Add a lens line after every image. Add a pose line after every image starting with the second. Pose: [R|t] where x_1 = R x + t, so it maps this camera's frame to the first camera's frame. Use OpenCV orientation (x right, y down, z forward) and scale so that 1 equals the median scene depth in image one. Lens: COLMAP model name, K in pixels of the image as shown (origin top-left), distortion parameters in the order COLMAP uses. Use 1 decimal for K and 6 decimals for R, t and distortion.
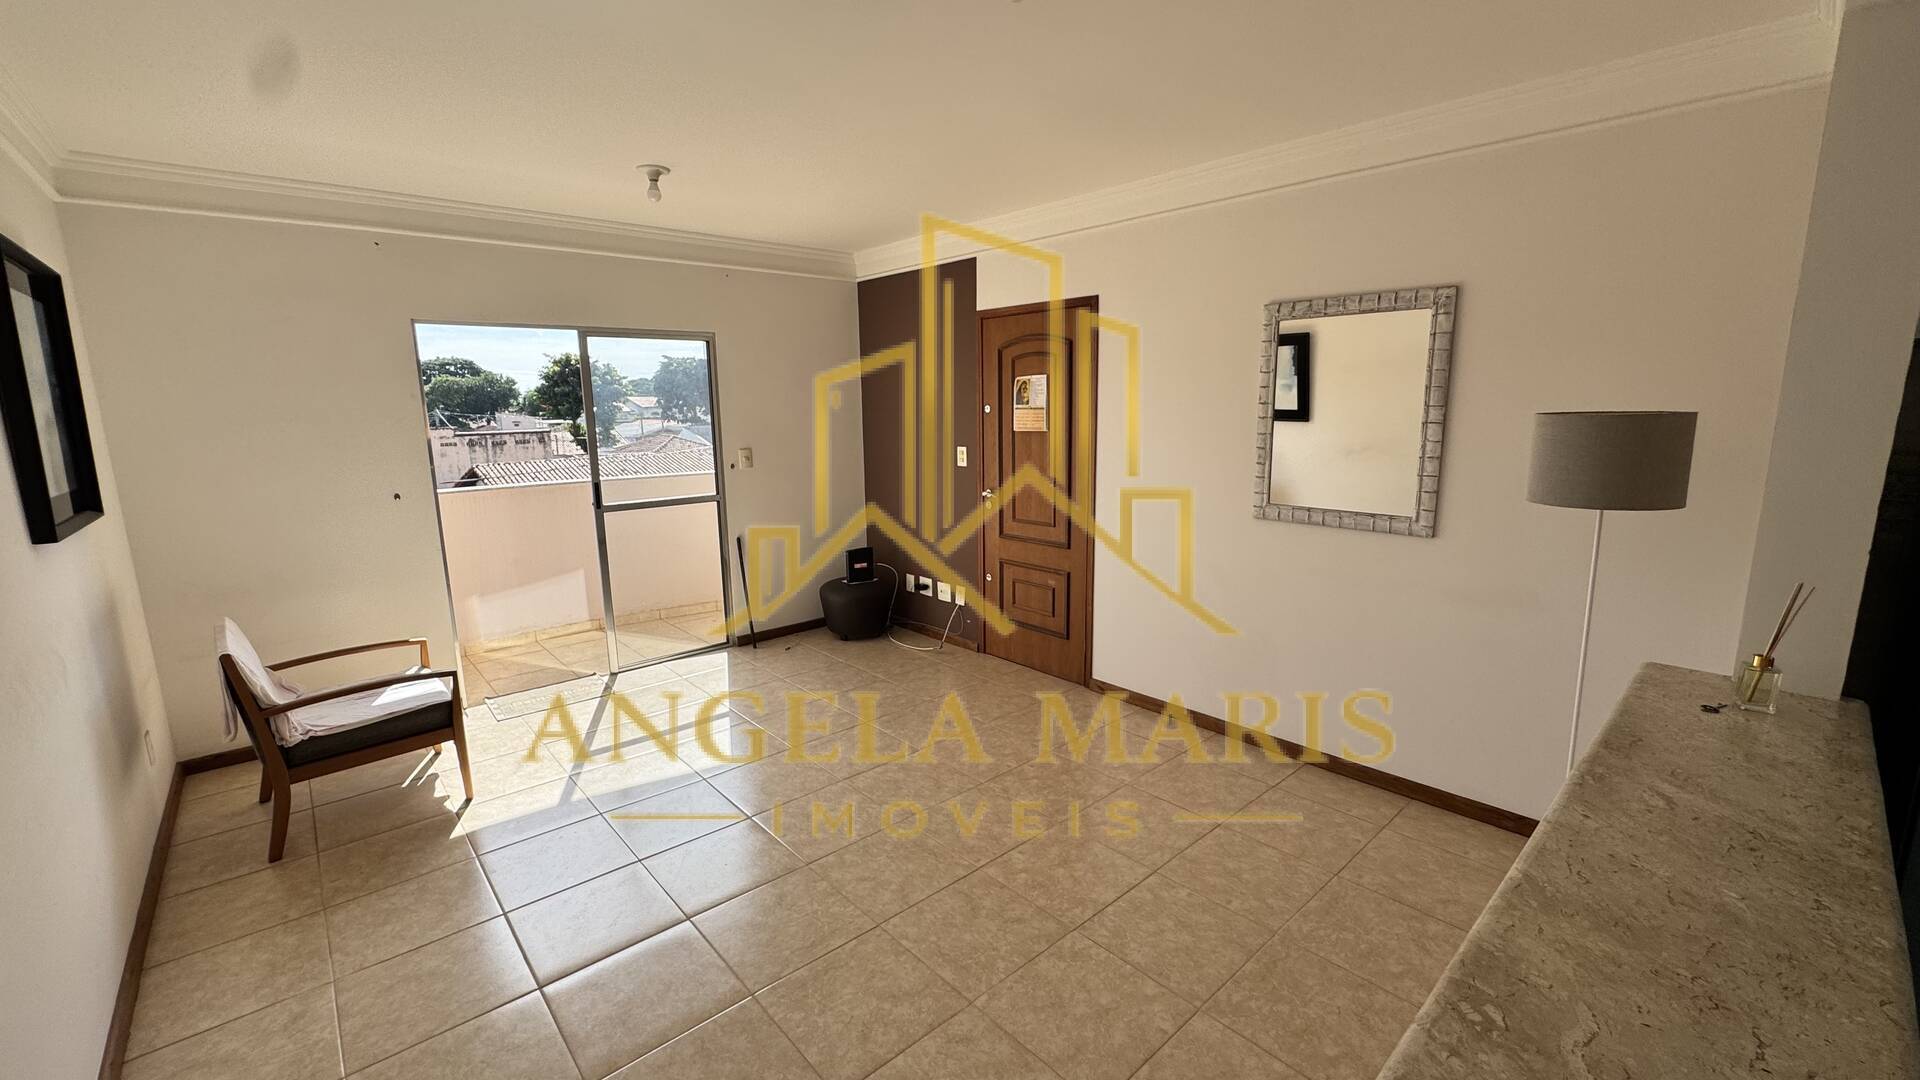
lens RADIAL K [[770.3, 0, 960.0], [0, 770.3, 540.0], [0, 0, 1]] dist [0.001695, 0.000296]
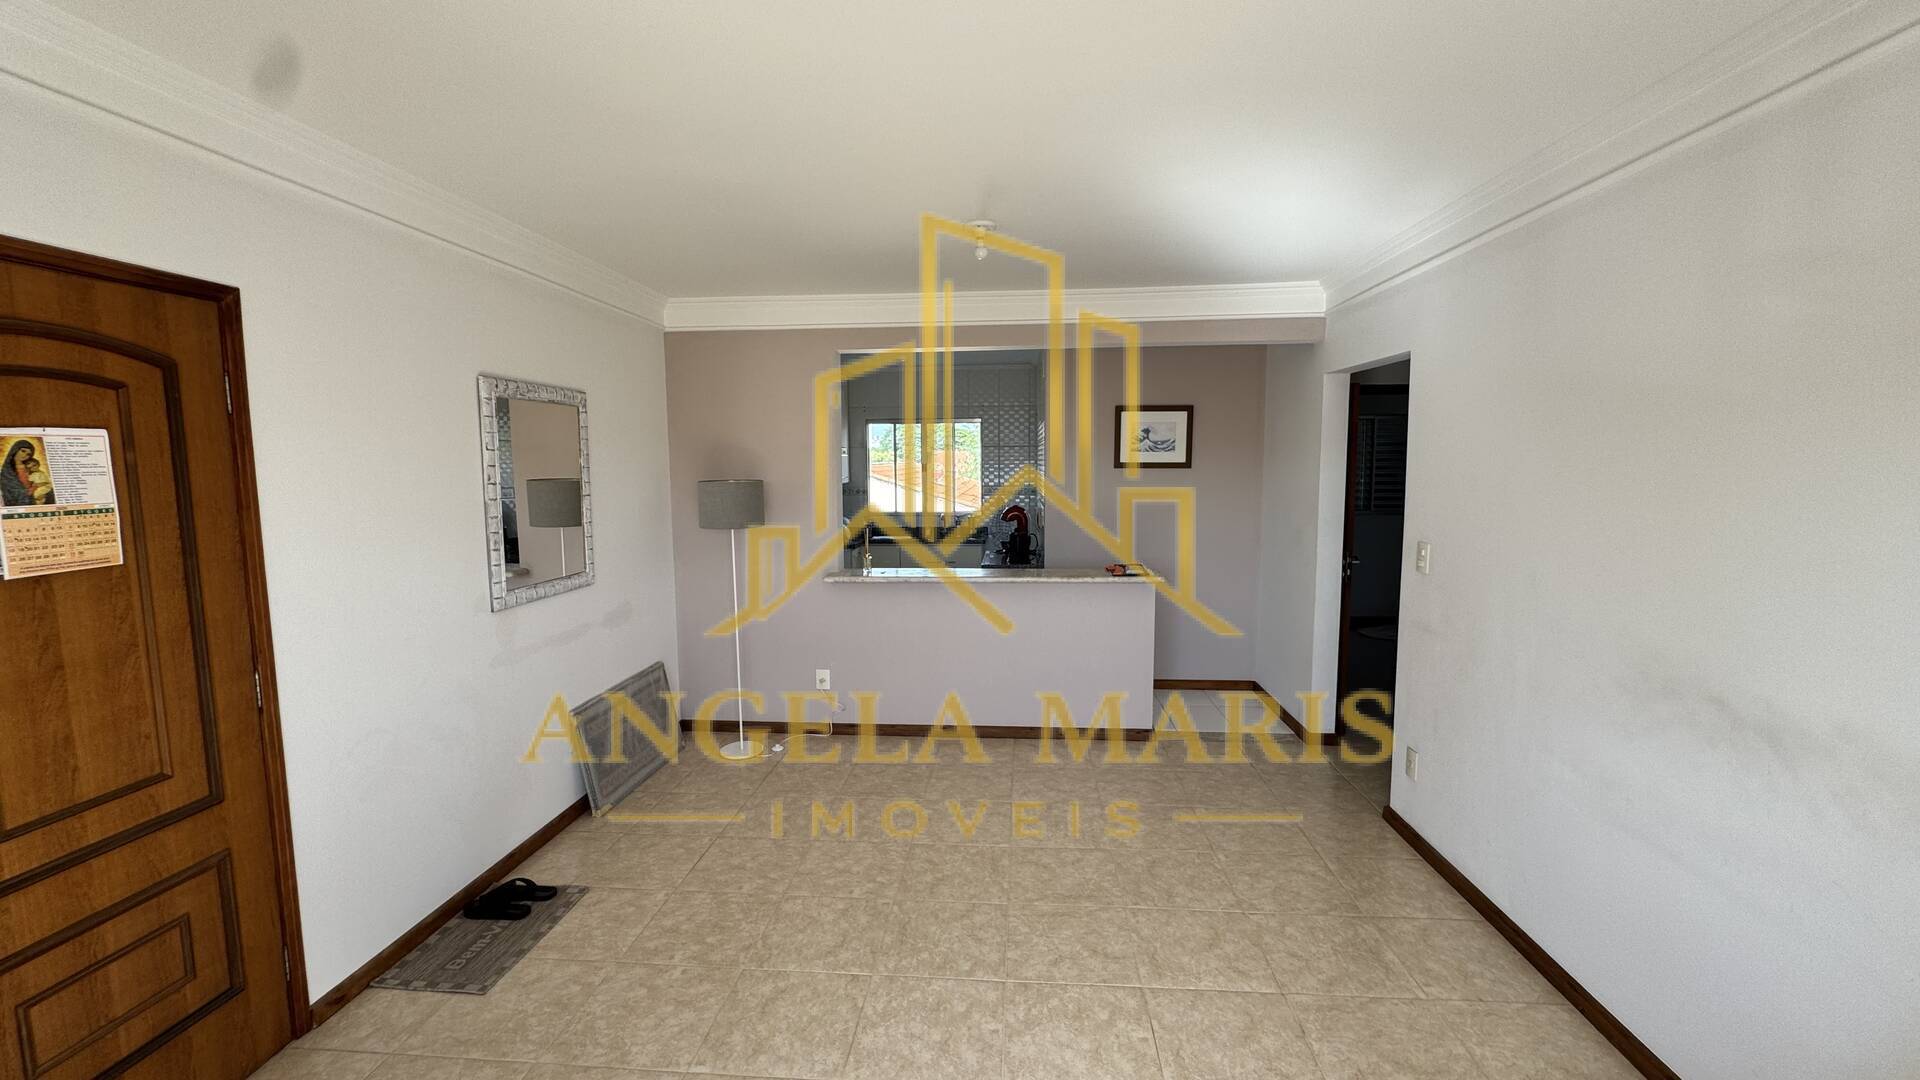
lens RADIAL K [[770.3, 0, 960.0], [0, 770.3, 540.0], [0, 0, 1]] dist [0.001695, 0.000296]
pose [[-0.687804, -0.056060, 0.723728, -0.485791], [0.146130, 0.965909, 0.213696, -0.172530], [-0.711035, 0.252739, -0.656164, 0.925673]]
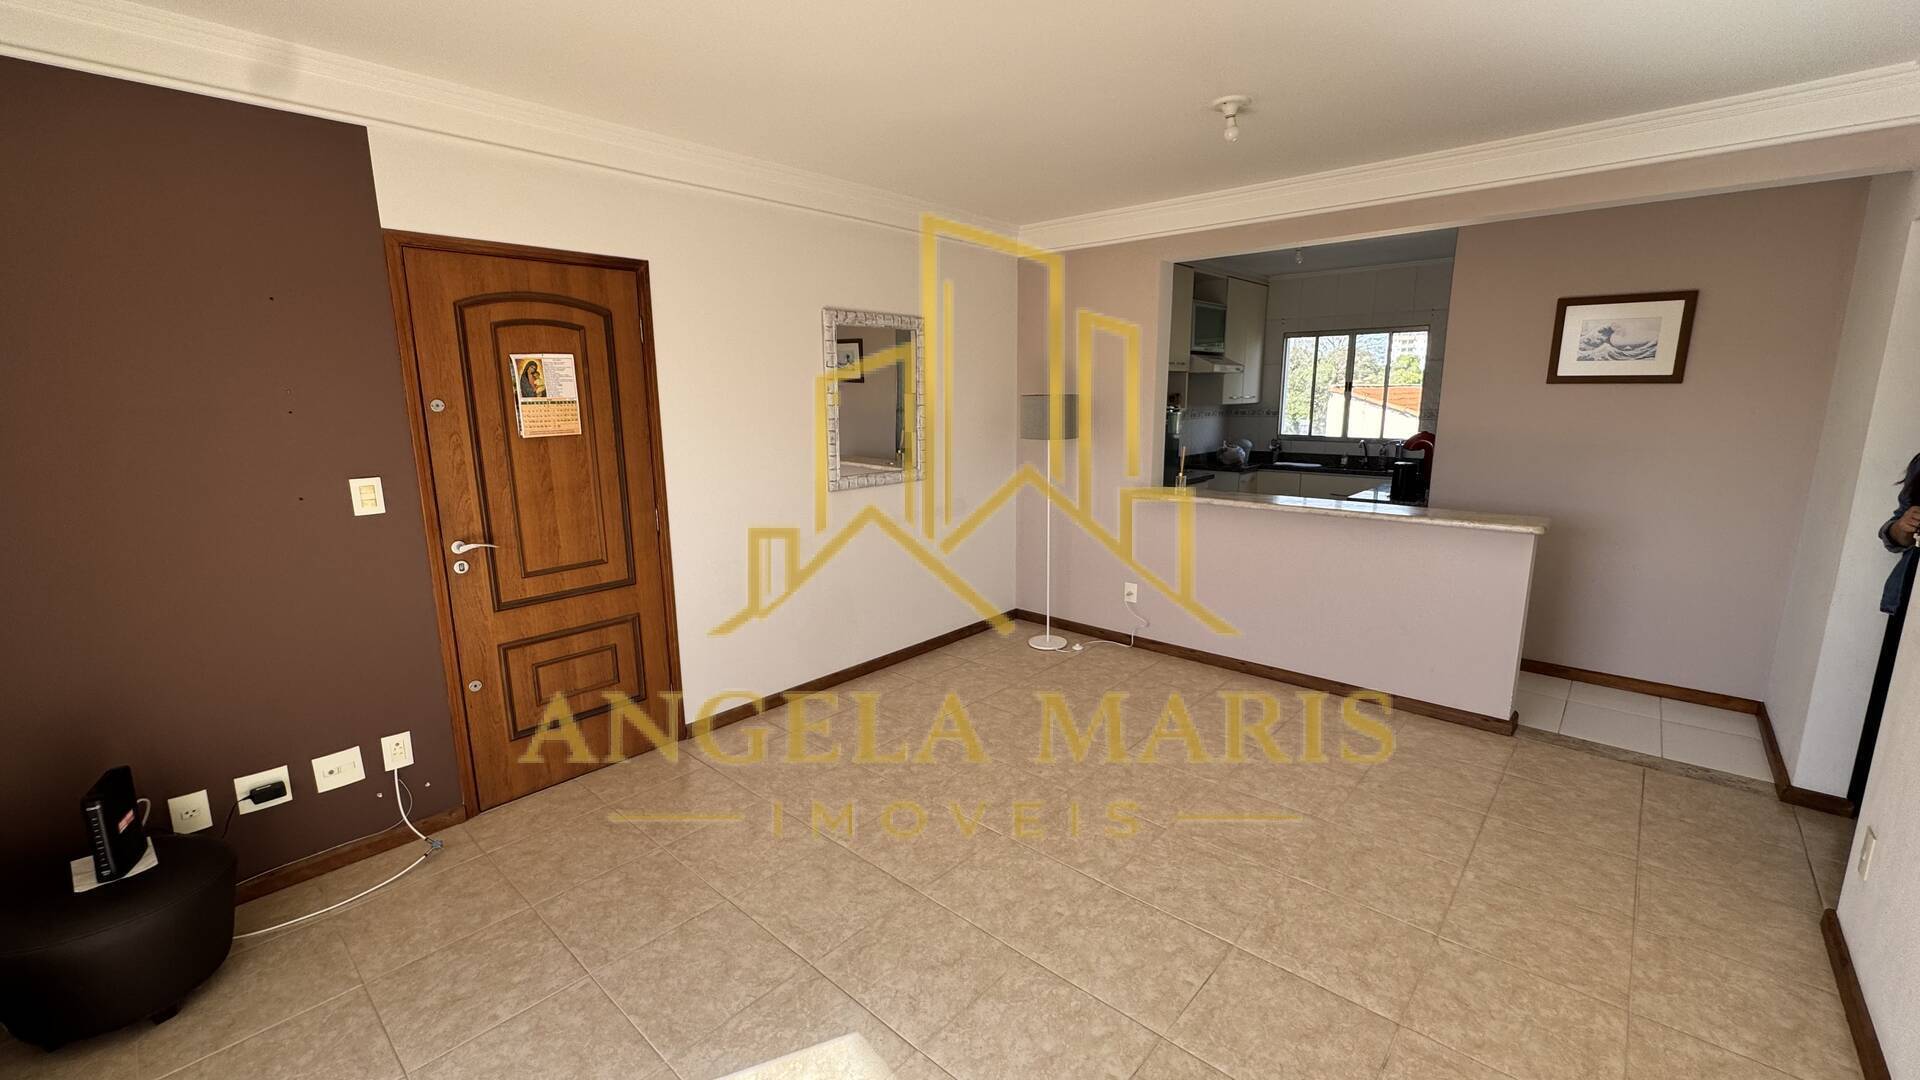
lens RADIAL K [[770.3, 0, 960.0], [0, 770.3, 540.0], [0, 0, 1]] dist [0.001695, 0.000296]
pose [[-0.107666, -0.177862, 0.978148, -0.625071], [0.187378, 0.962604, 0.195661, -0.118020], [-0.976370, 0.204349, -0.070313, 0.710134]]
